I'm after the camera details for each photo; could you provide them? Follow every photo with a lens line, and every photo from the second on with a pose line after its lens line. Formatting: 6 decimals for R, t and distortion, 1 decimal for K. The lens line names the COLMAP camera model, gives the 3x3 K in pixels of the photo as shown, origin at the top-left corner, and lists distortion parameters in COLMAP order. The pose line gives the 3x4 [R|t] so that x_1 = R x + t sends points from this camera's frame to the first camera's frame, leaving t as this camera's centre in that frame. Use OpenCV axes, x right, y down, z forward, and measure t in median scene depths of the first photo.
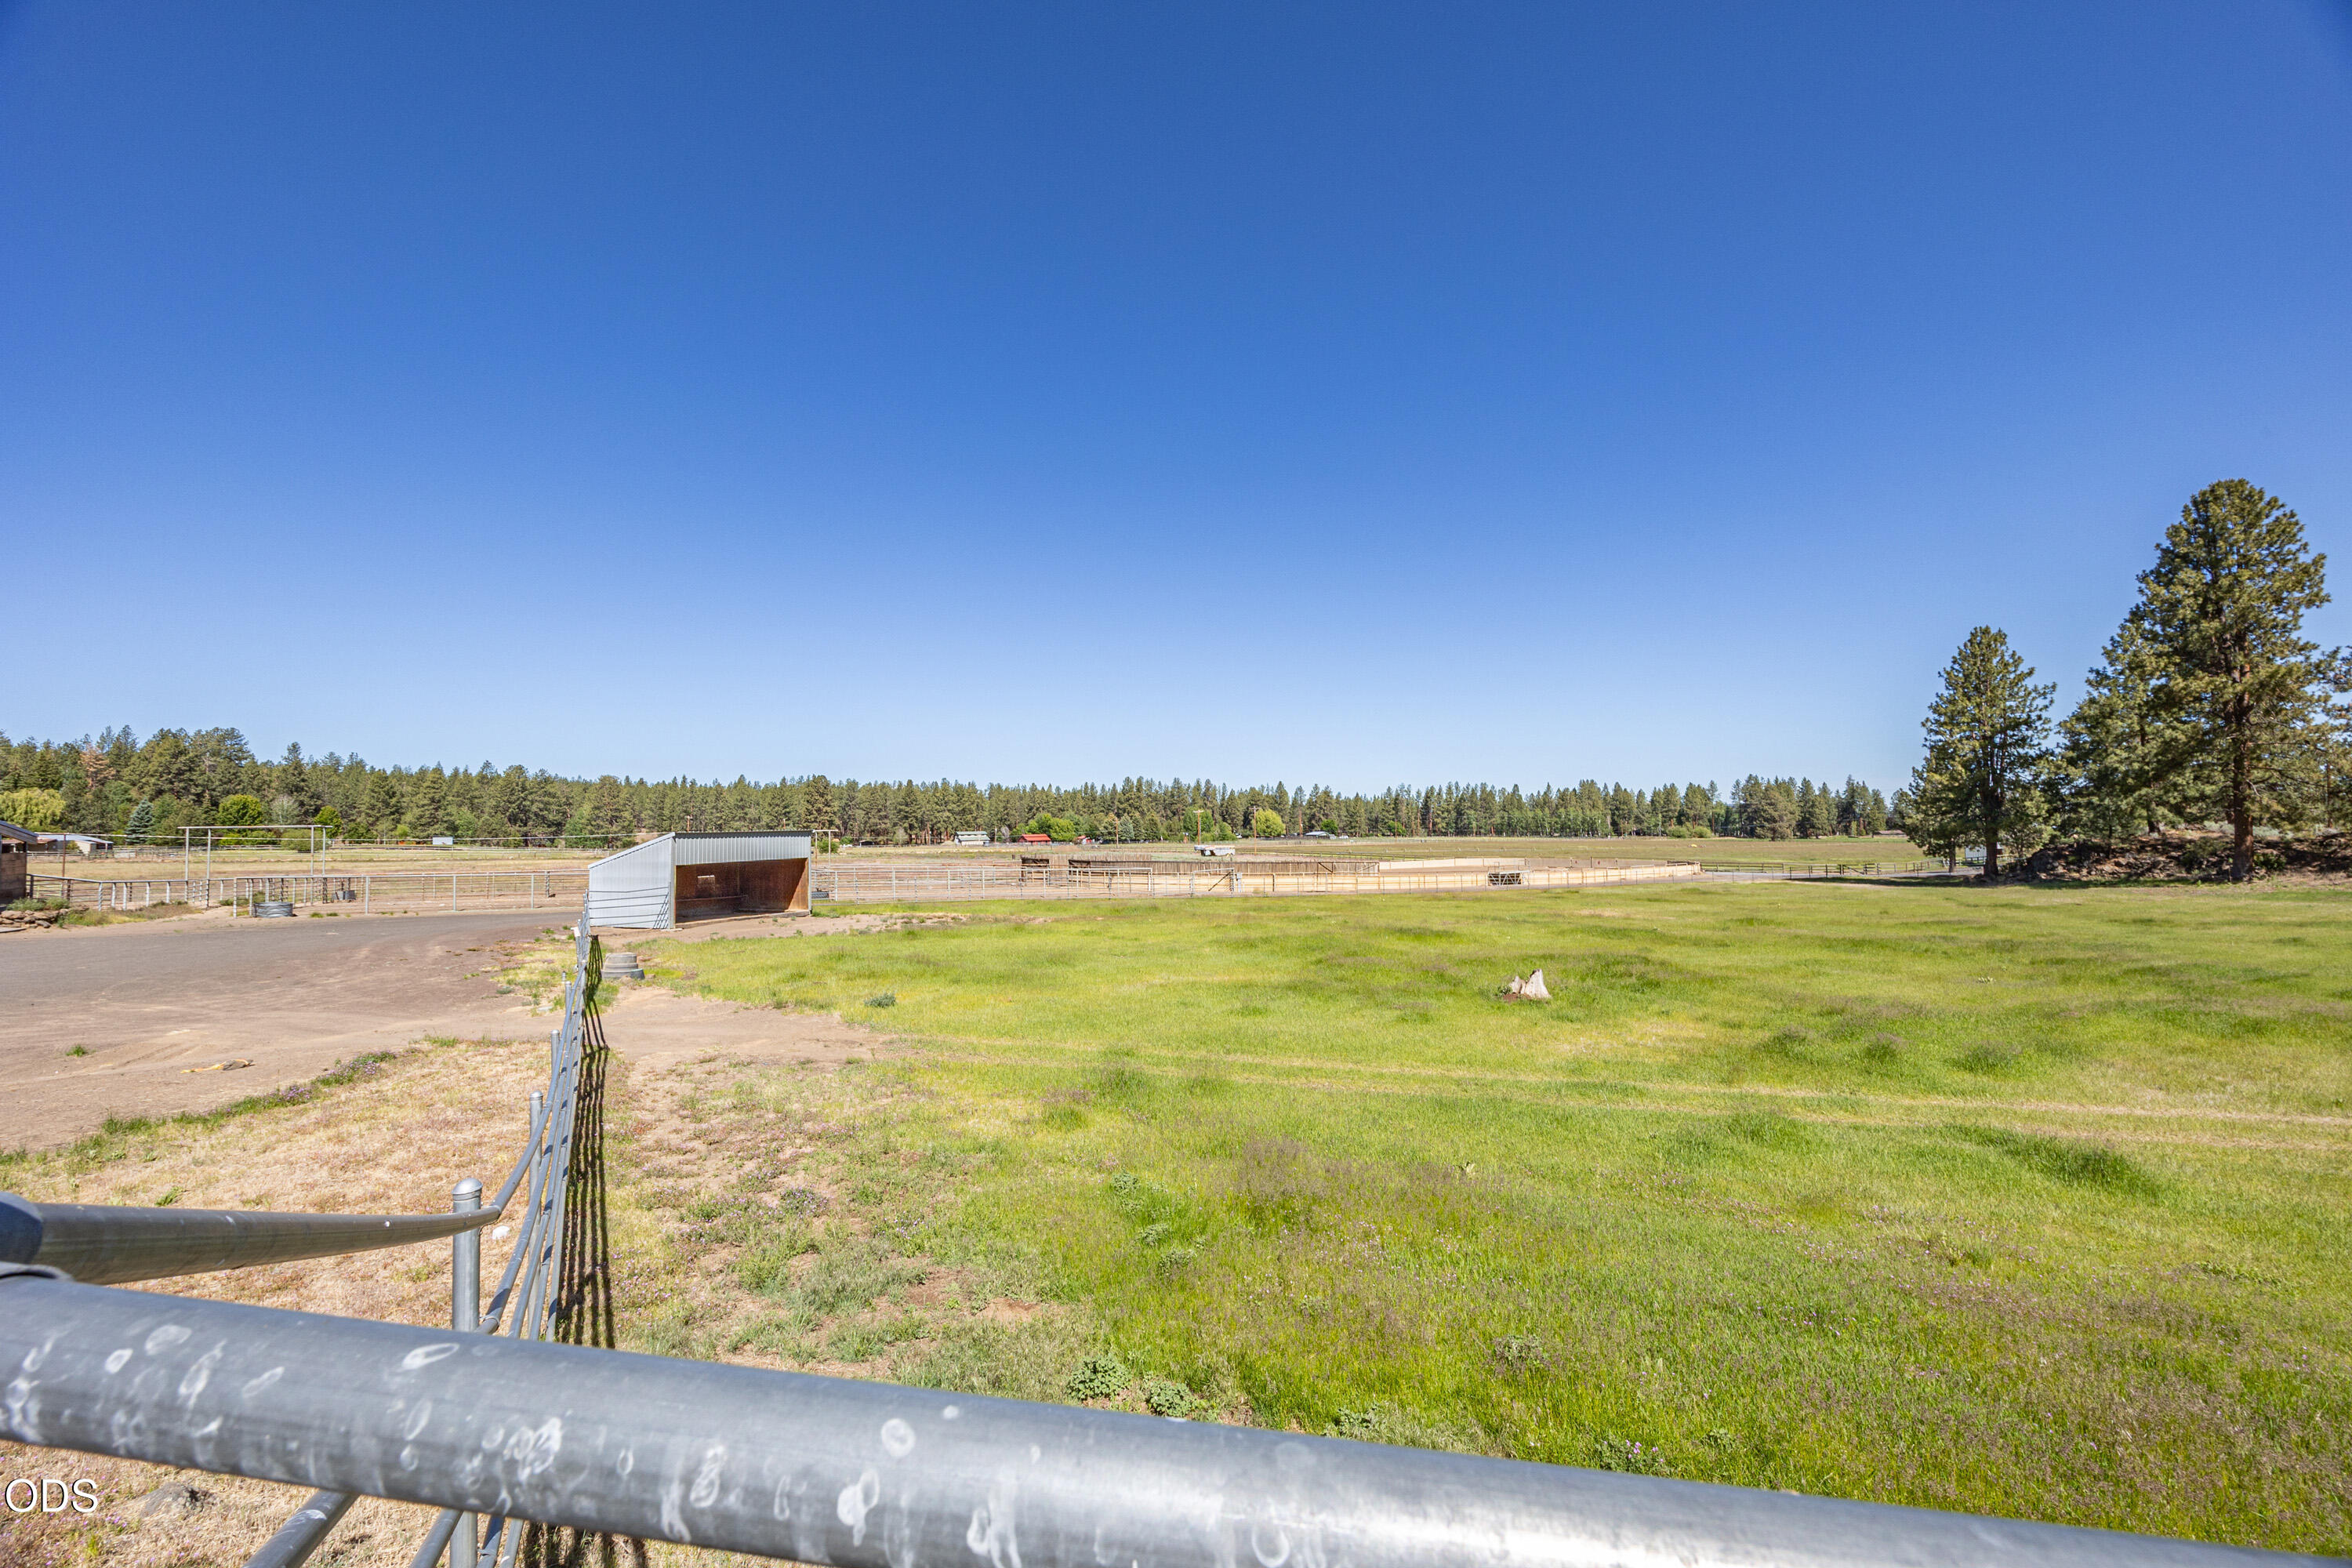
lens RADIAL K [[893.7, 0, 1179.4], [0, 893.7, 784.6], [0, 0, 1]] dist [-0.001041, -0.000598]
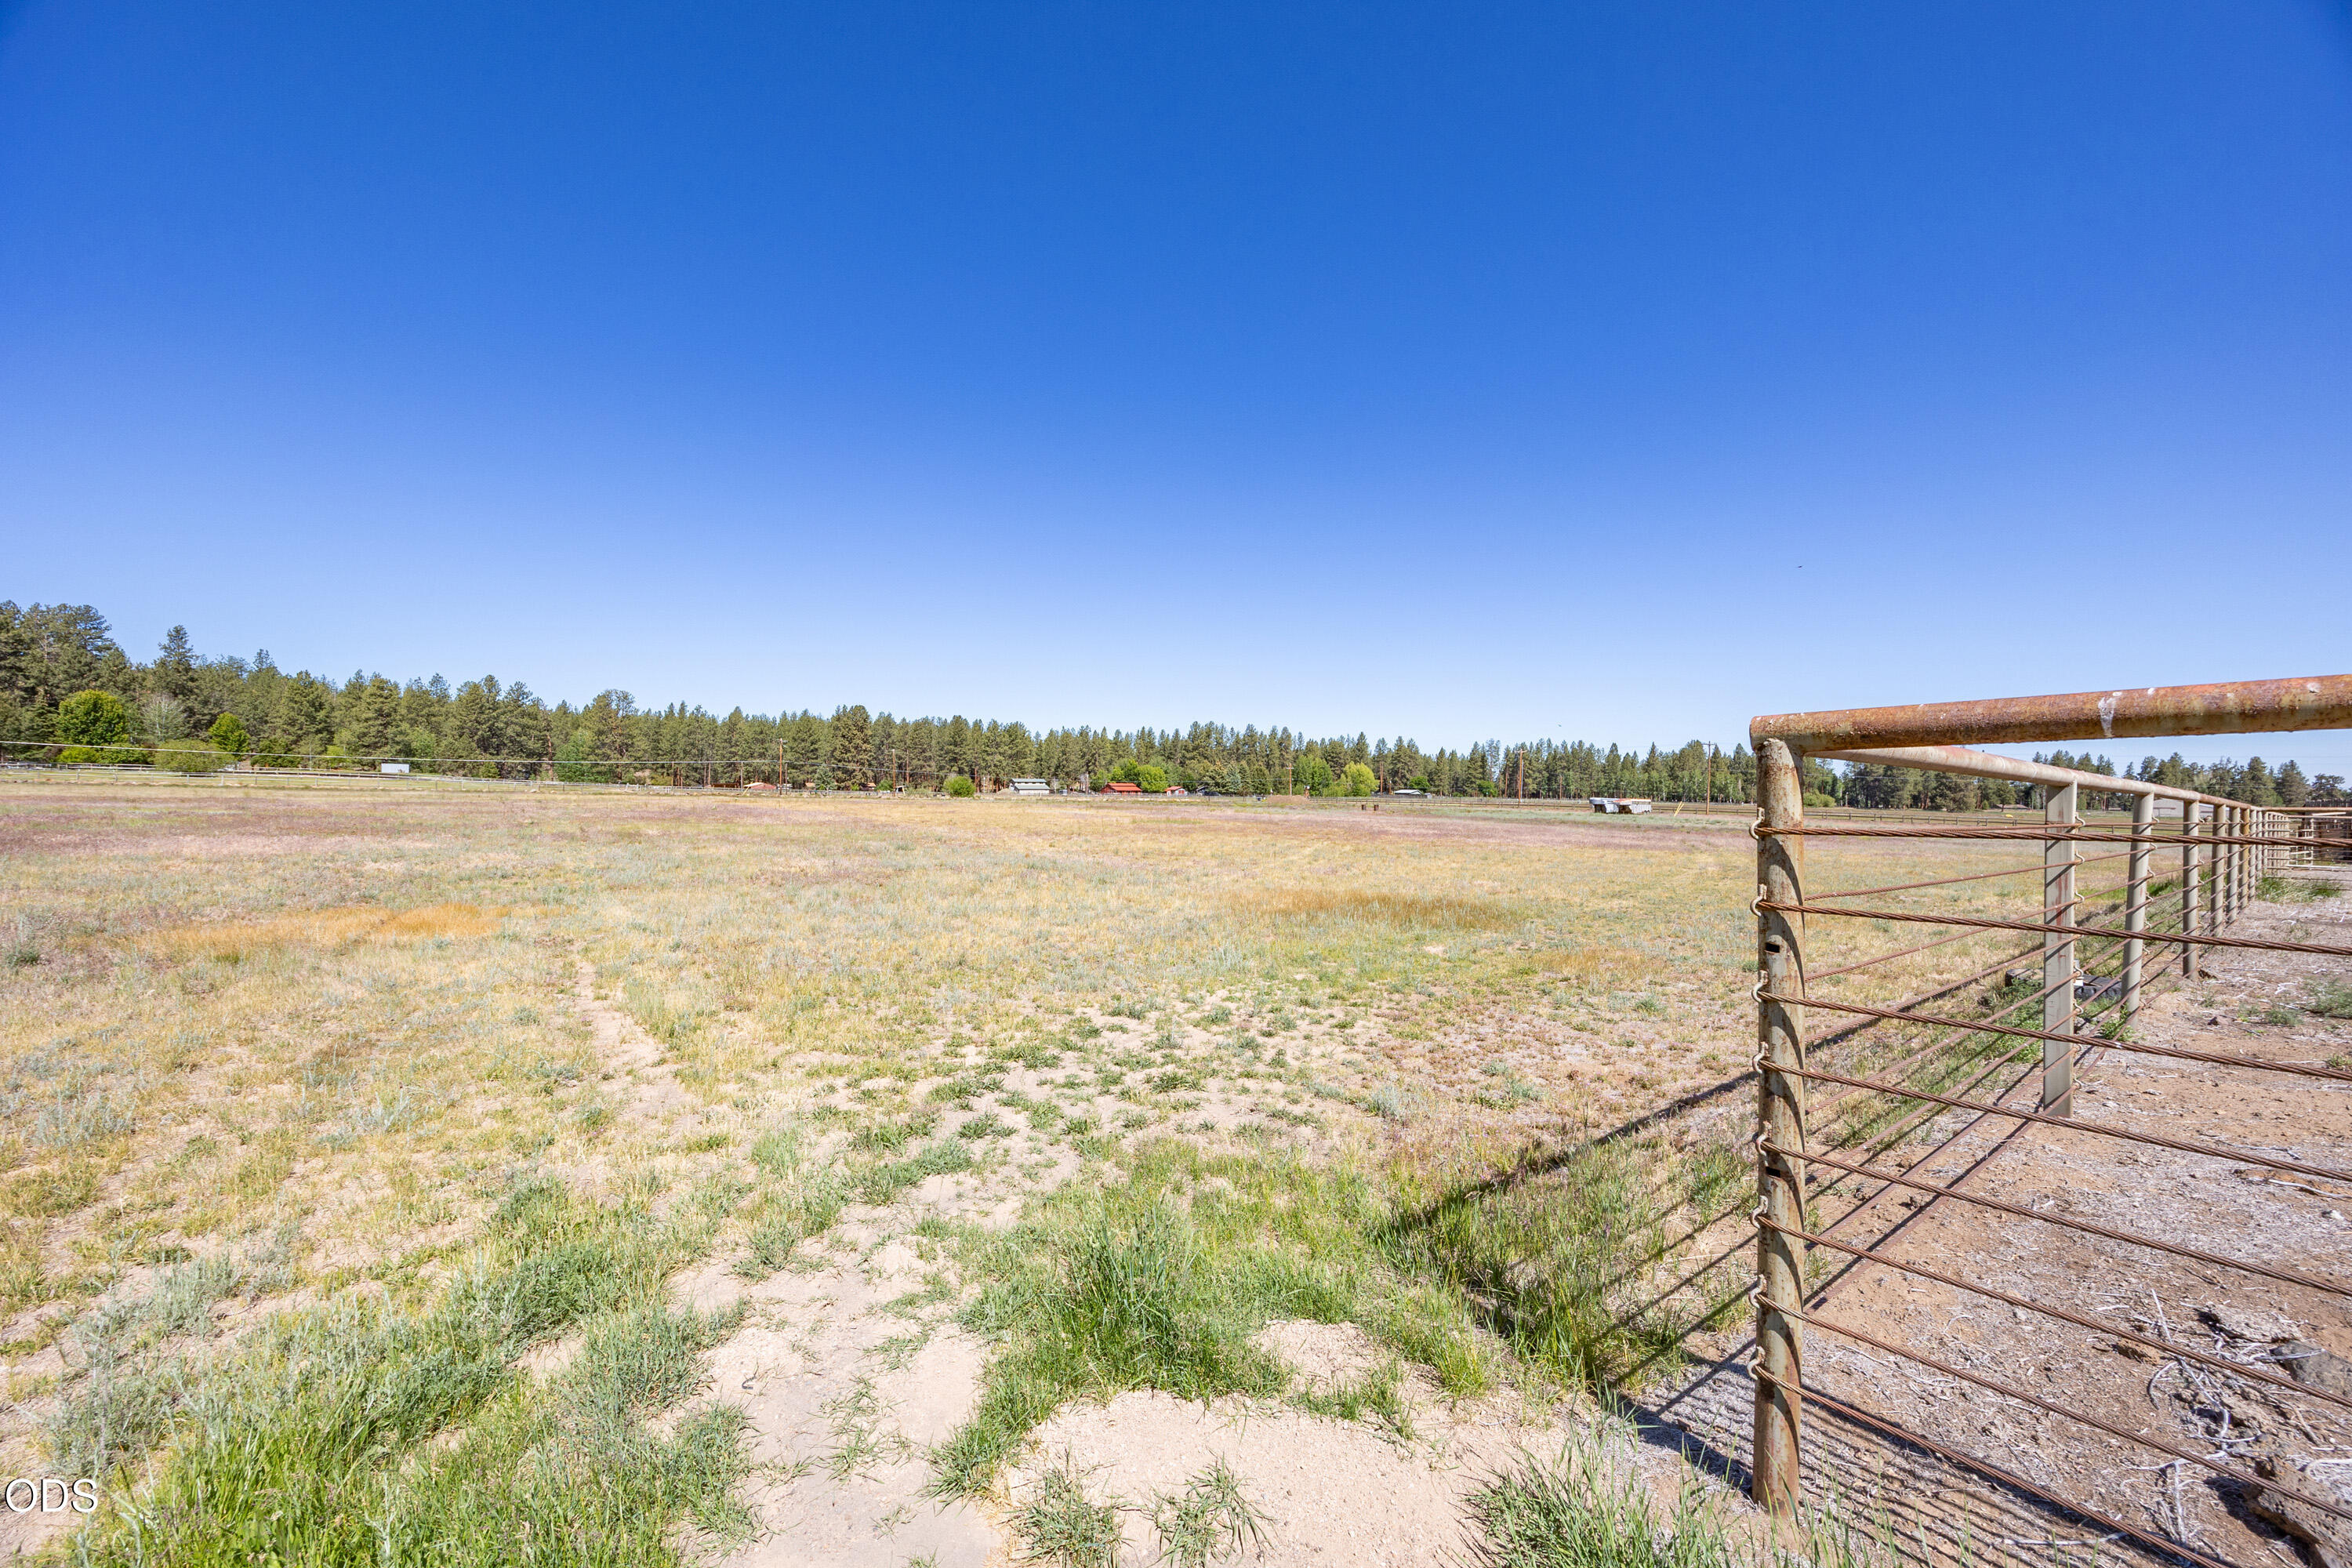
lens RADIAL K [[893.7, 0, 1172.9], [0, 893.7, 790.1], [0, 0, 1]] dist [-0.001041, -0.000598]
pose [[0.998258, 0.025175, 0.053350, -0.235922], [-0.027963, 0.998247, 0.052172, 0.025457], [-0.051943, -0.053573, 0.997212, 0.244968]]
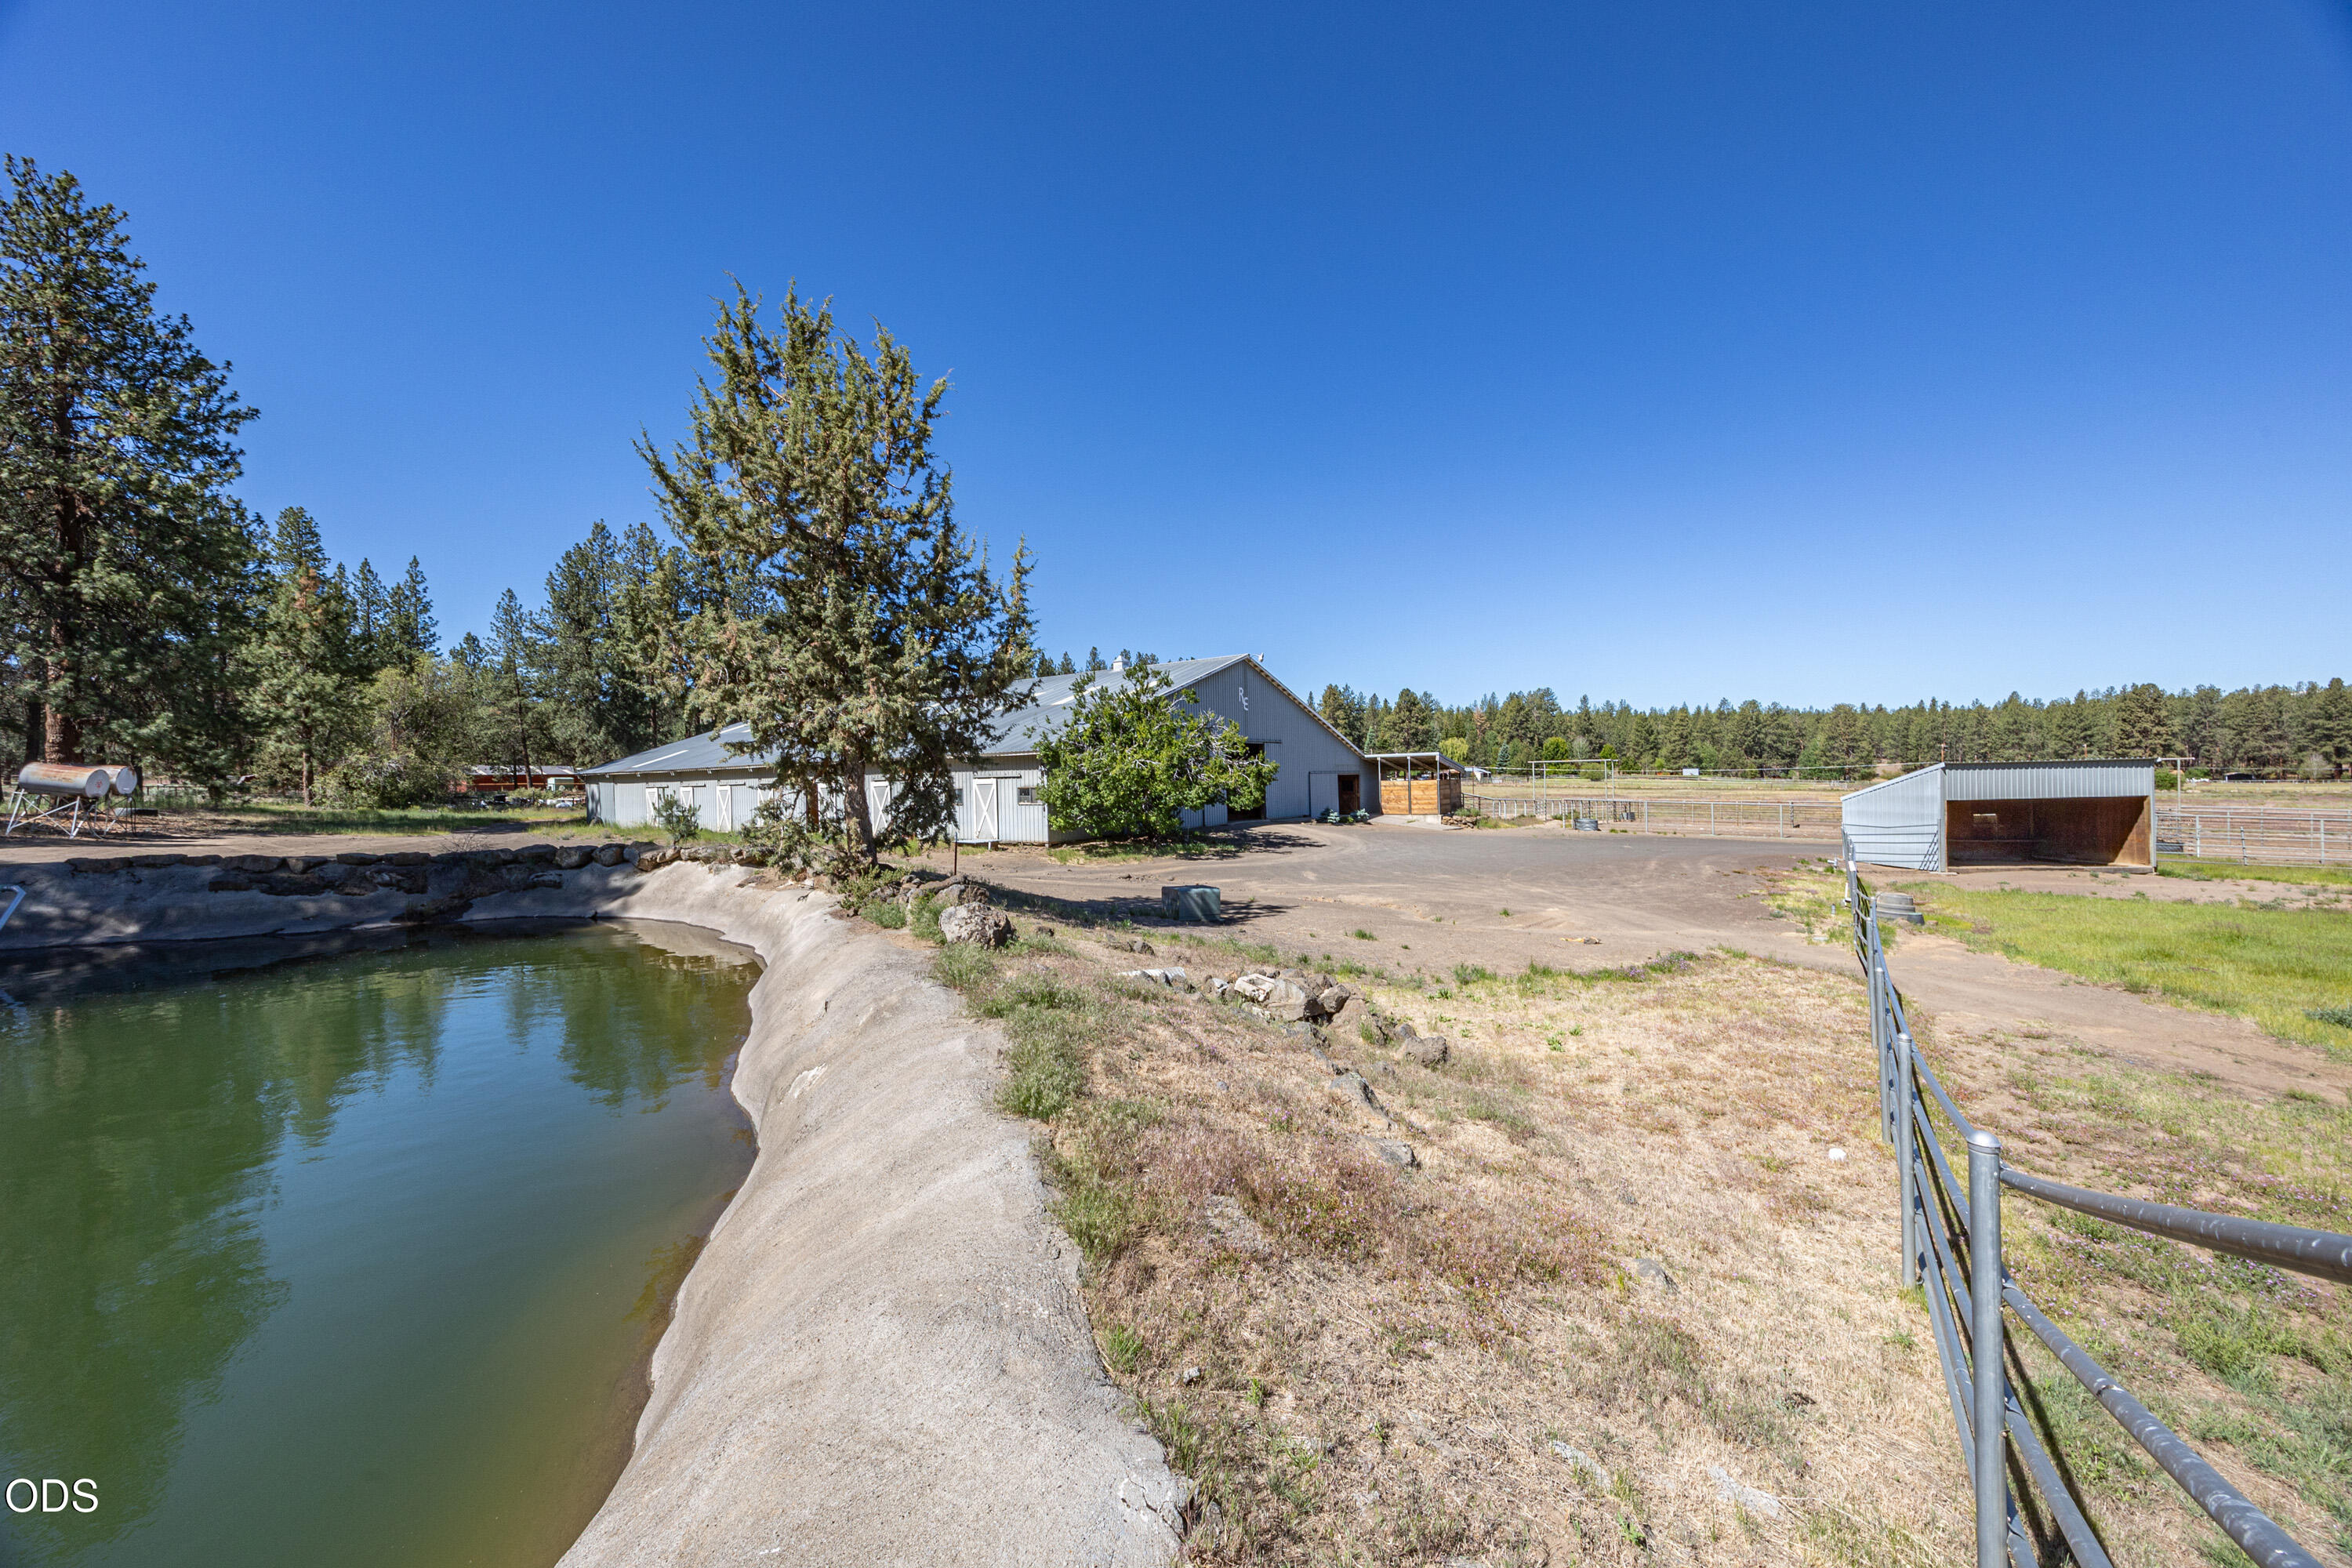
lens RADIAL K [[893.7, 0, 1180.9], [0, 893.7, 783.6], [0, 0, 1]] dist [-0.001041, -0.000598]
pose [[0.356877, 0.014212, -0.934043, -0.002038], [0.056458, 0.997728, 0.036752, -0.000004], [0.932444, -0.065850, 0.355264, -0.000803]]
